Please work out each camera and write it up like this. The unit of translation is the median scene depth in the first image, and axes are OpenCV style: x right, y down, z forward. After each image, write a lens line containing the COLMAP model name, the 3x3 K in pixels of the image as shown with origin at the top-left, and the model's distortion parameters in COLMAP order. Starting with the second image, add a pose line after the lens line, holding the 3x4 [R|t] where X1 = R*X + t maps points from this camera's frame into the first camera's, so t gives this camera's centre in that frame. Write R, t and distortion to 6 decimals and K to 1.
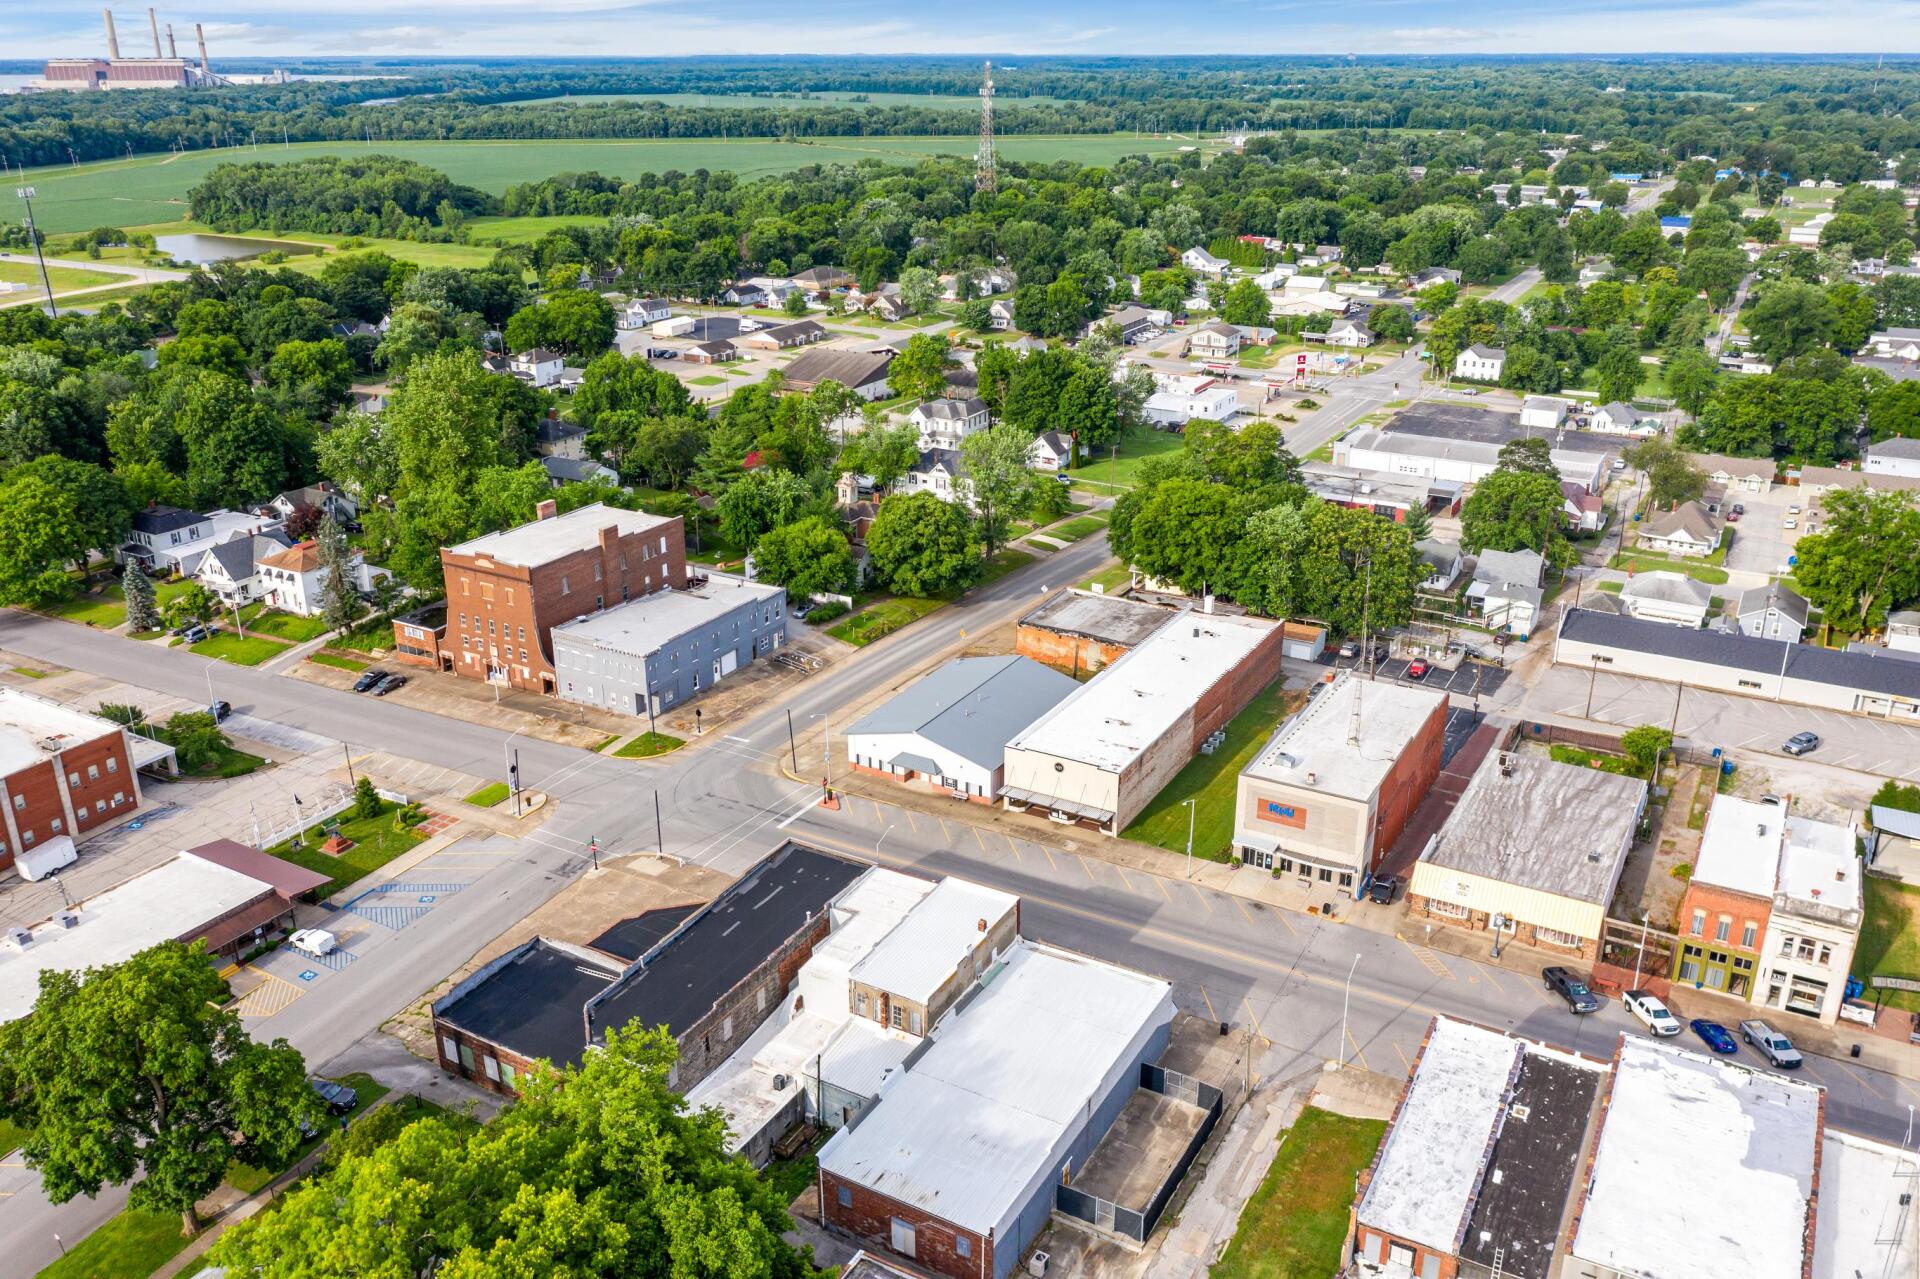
lens RADIAL K [[1513.5, 0, 957.2], [0, 1513.5, 639.4], [0, 0, 1]] dist [0.004143, 0.002748]
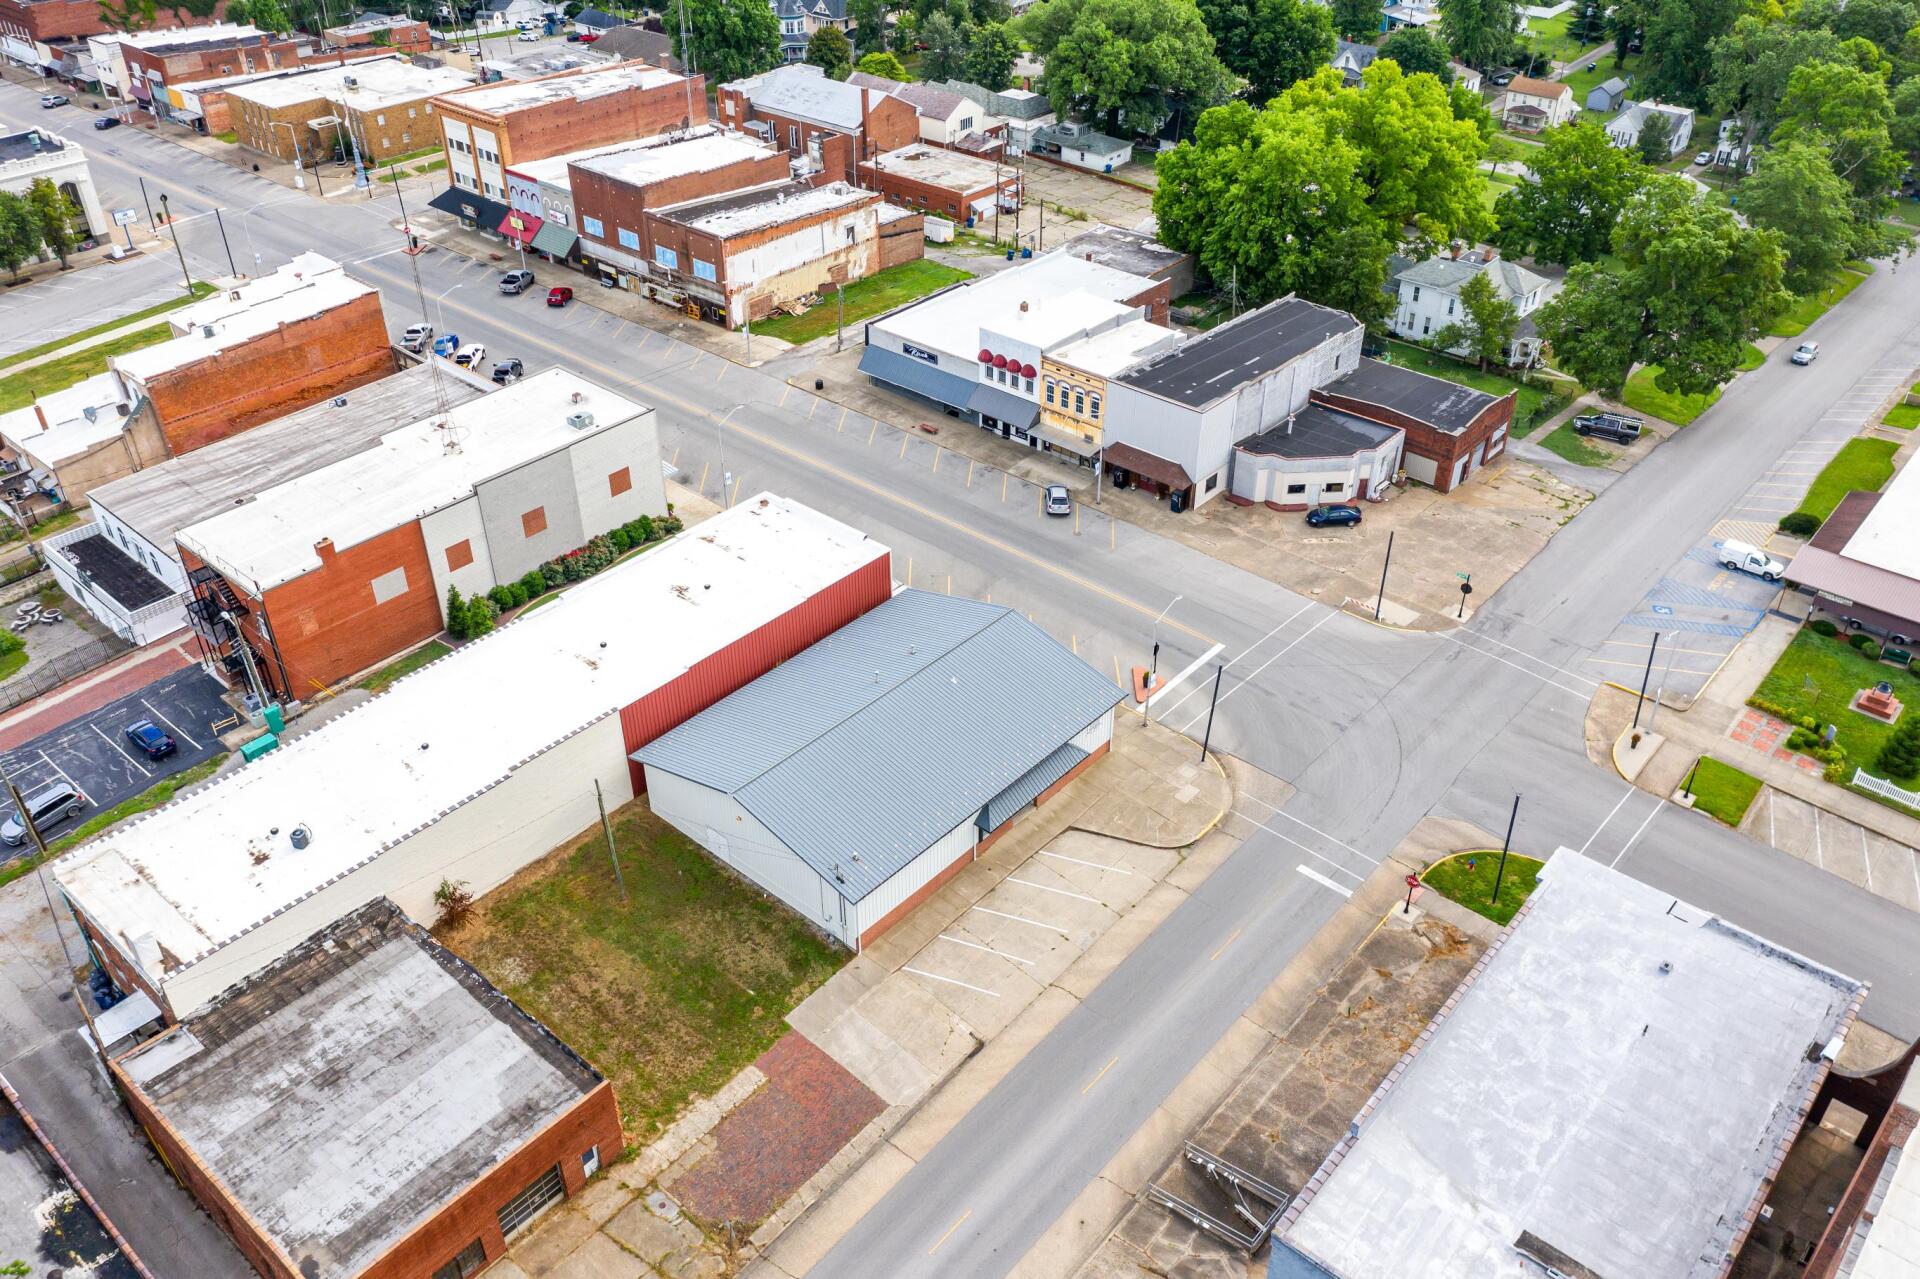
lens RADIAL K [[1513.5, 0, 957.2], [0, 1513.5, 639.4], [0, 0, 1]] dist [0.004143, 0.002748]
pose [[-0.978283, -0.109752, 0.175830, -0.105771], [0.084307, 0.564265, 0.821278, -0.394943], [-0.189352, 0.818266, -0.542758, 1.200146]]
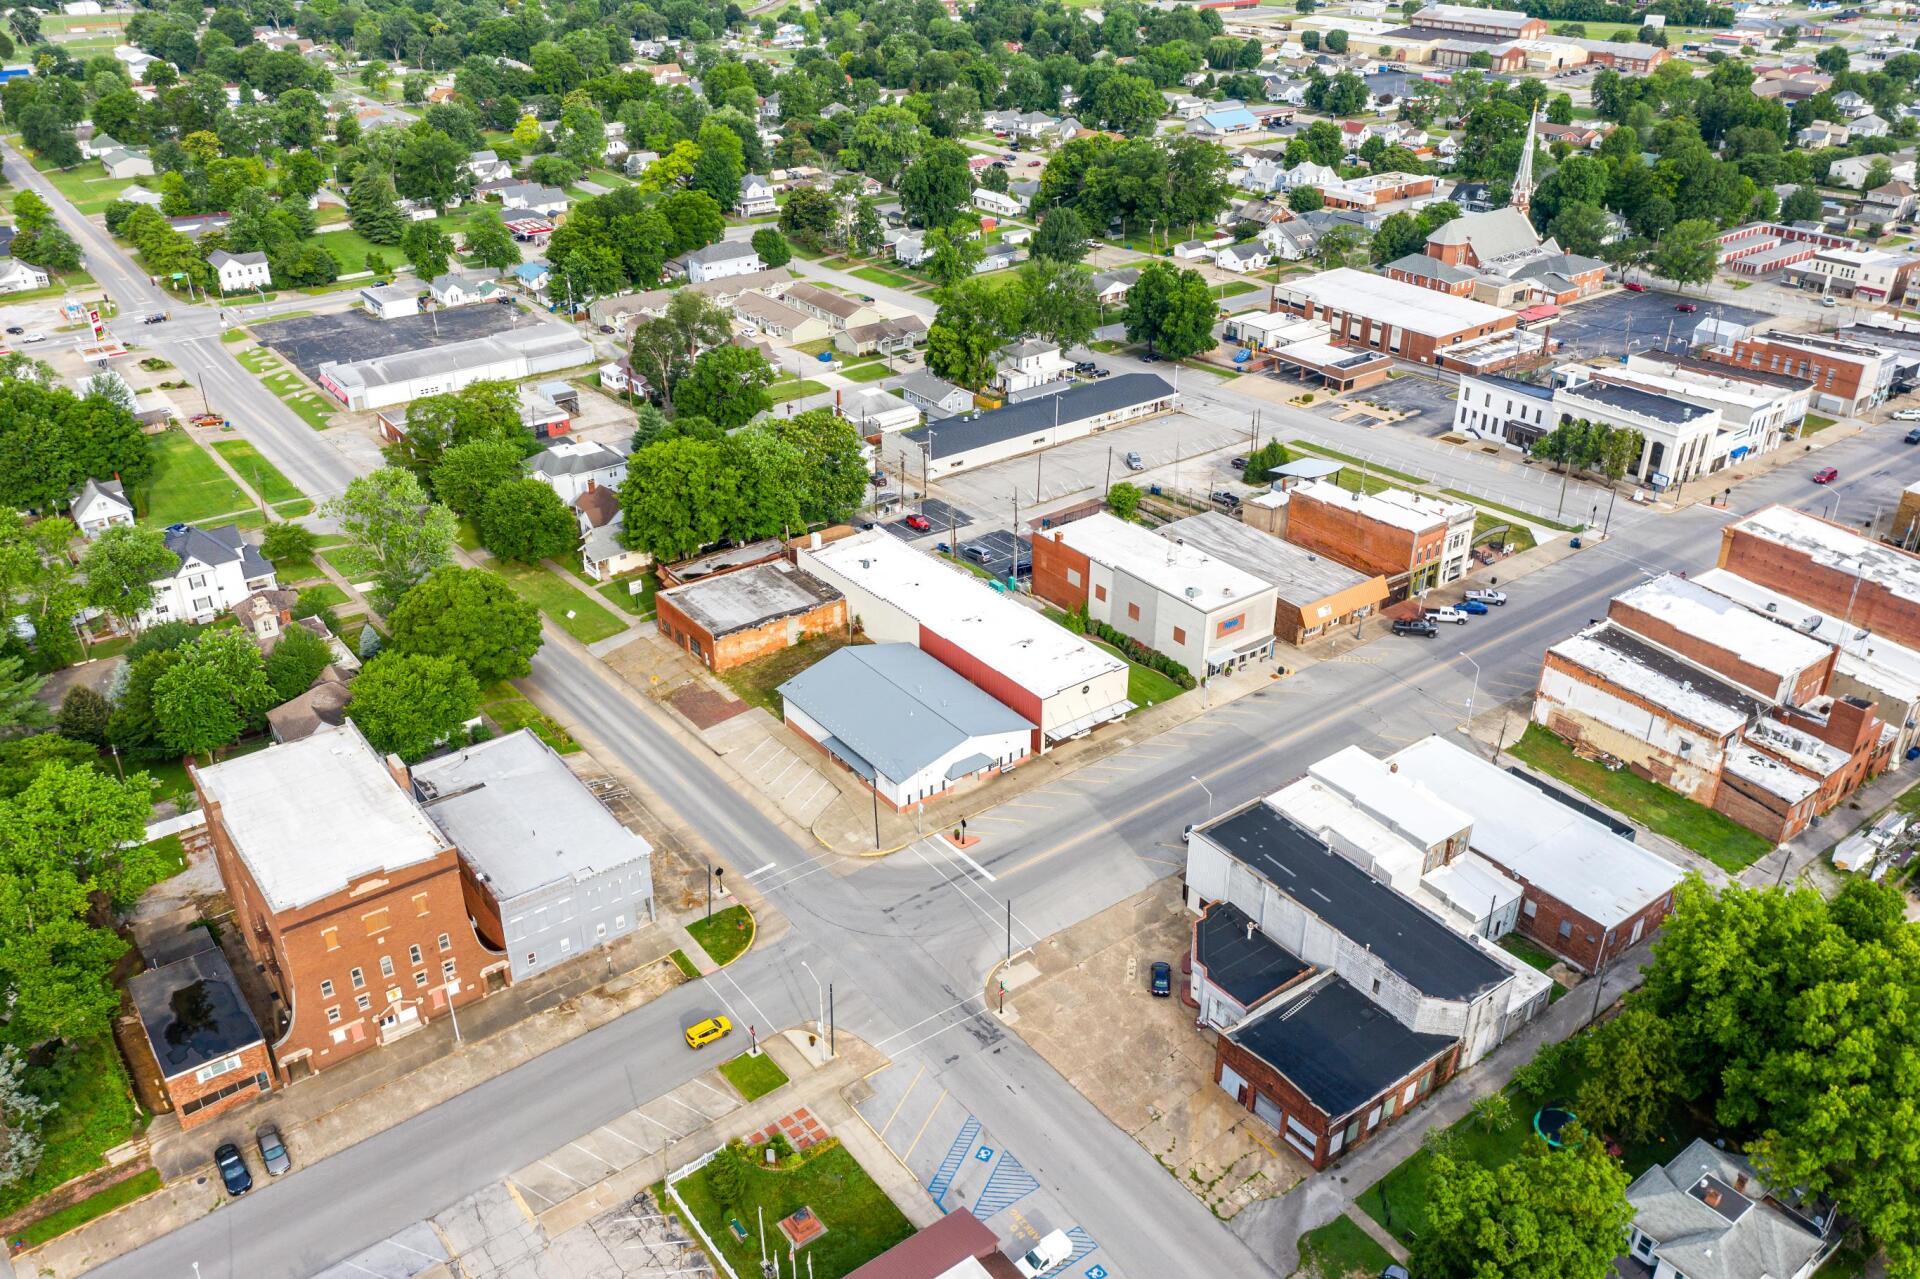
lens RADIAL K [[1501.4, 0, 960.1], [0, 1501.4, 634.0], [0, 0, 1]] dist [-0.001278, 0.000062]
pose [[0.401674, -0.433632, 0.806611, -0.721677], [0.334279, 0.889439, 0.311697, -0.280432], [-0.852594, 0.144433, 0.502218, 0.437147]]
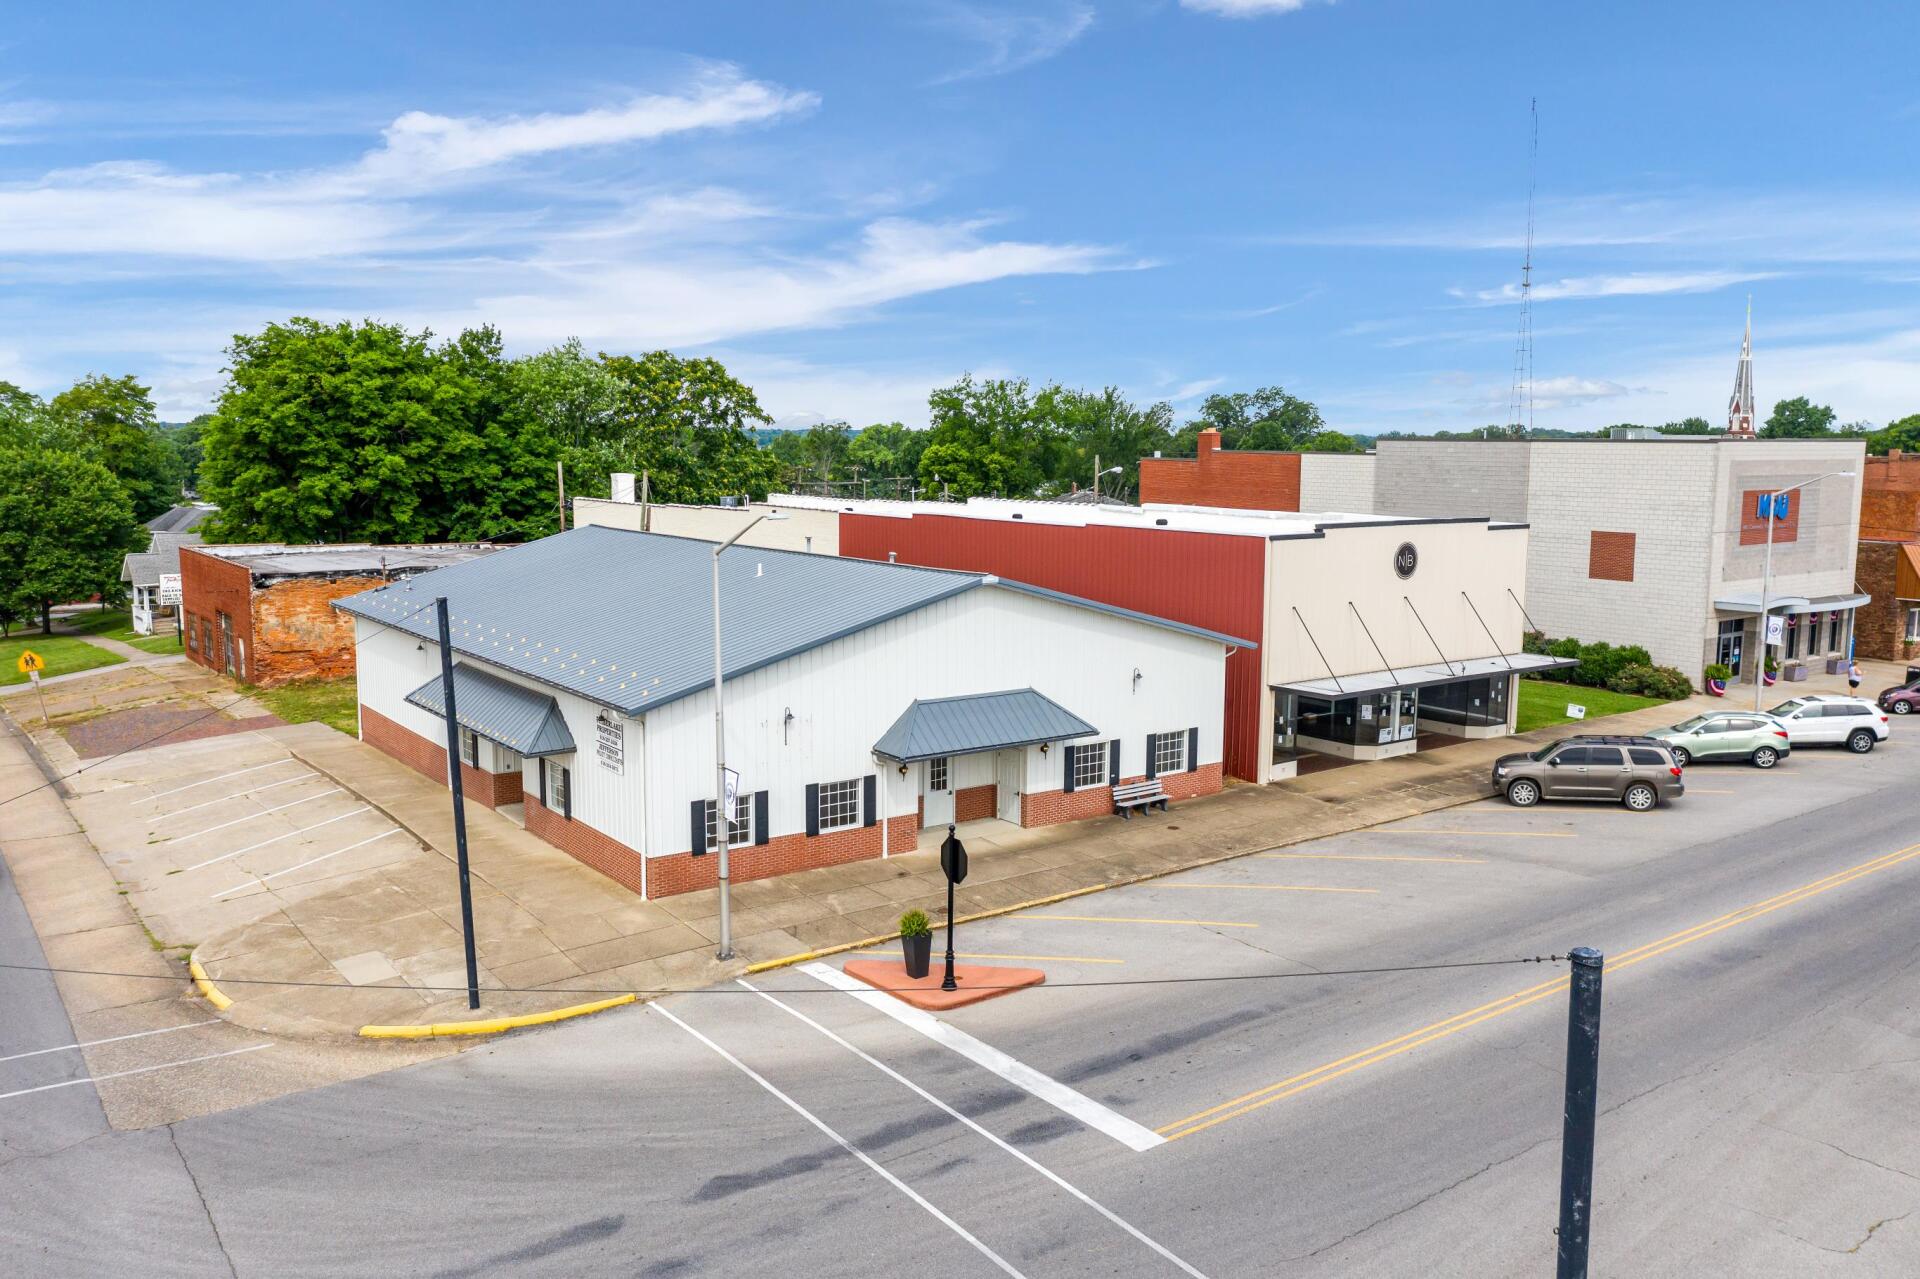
lens RADIAL K [[1501.4, 0, 960.1], [0, 1501.4, 634.0], [0, 0, 1]] dist [-0.001278, 0.000062]
pose [[0.413699, -0.115083, 0.903111, -0.215241], [0.325751, 0.945017, -0.028797, 0.064963], [-0.850141, 0.306102, 0.428441, 0.806034]]
